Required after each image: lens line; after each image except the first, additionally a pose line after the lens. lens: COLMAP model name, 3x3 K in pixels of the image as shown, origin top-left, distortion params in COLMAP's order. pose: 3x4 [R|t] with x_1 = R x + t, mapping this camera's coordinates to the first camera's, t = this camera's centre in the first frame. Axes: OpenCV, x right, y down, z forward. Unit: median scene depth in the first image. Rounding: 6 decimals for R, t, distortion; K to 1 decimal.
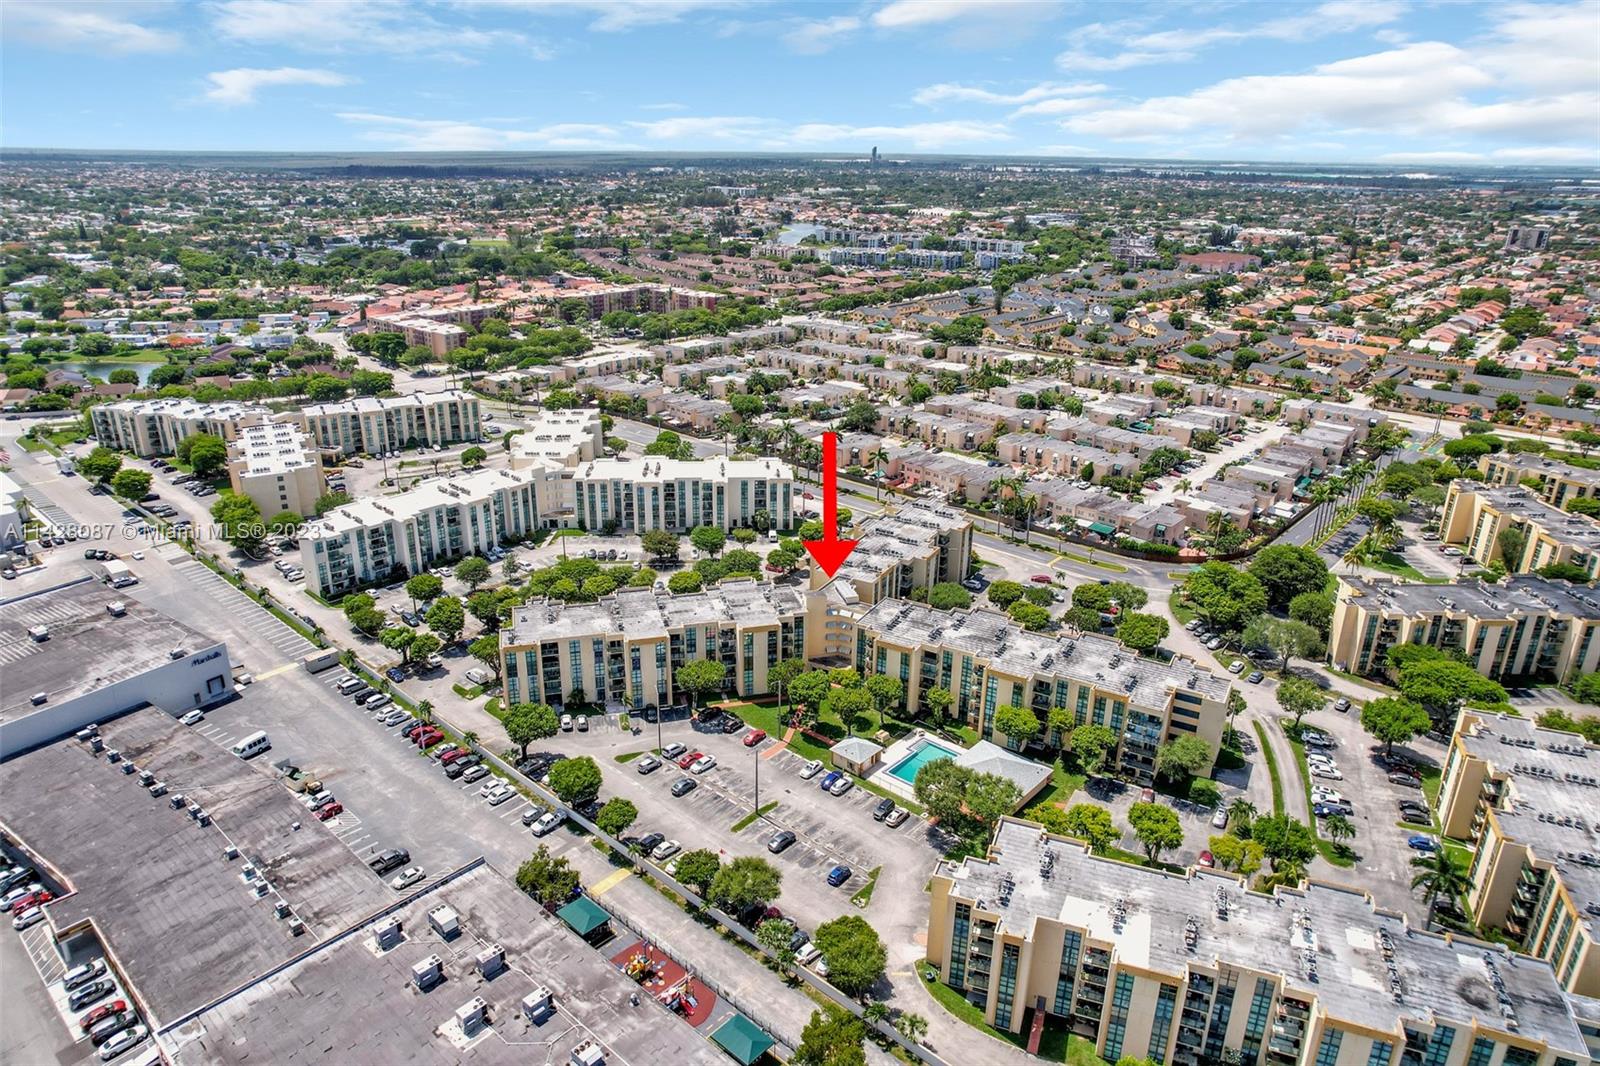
lens RADIAL K [[1021.8, 0, 795.1], [0, 1021.8, 529.3], [0, 0, 1]] dist [-0.048864, 0.027763]
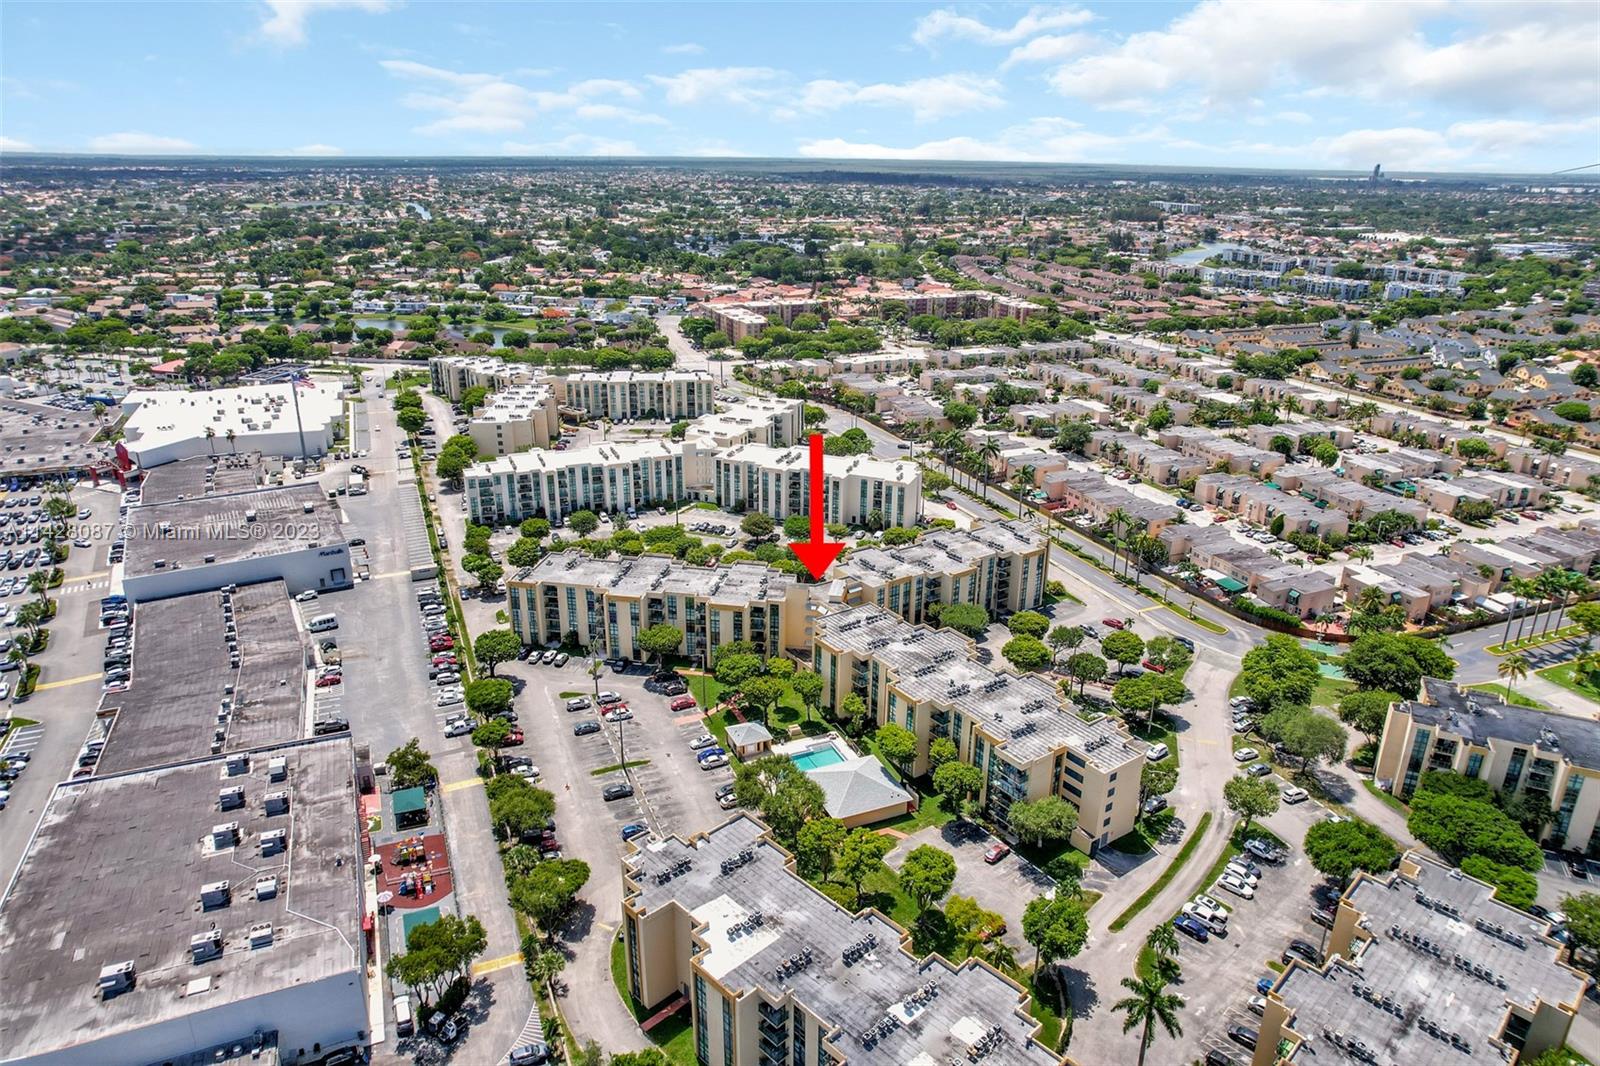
lens RADIAL K [[1021.8, 0, 814.0], [0, 1021.8, 528.6], [0, 0, 1]] dist [-0.048864, 0.027763]
pose [[0.909132, 0.146528, -0.389883, 0.329094], [-0.150733, 0.988373, 0.019975, -0.012654], [0.388276, 0.040608, 0.920648, 0.048177]]
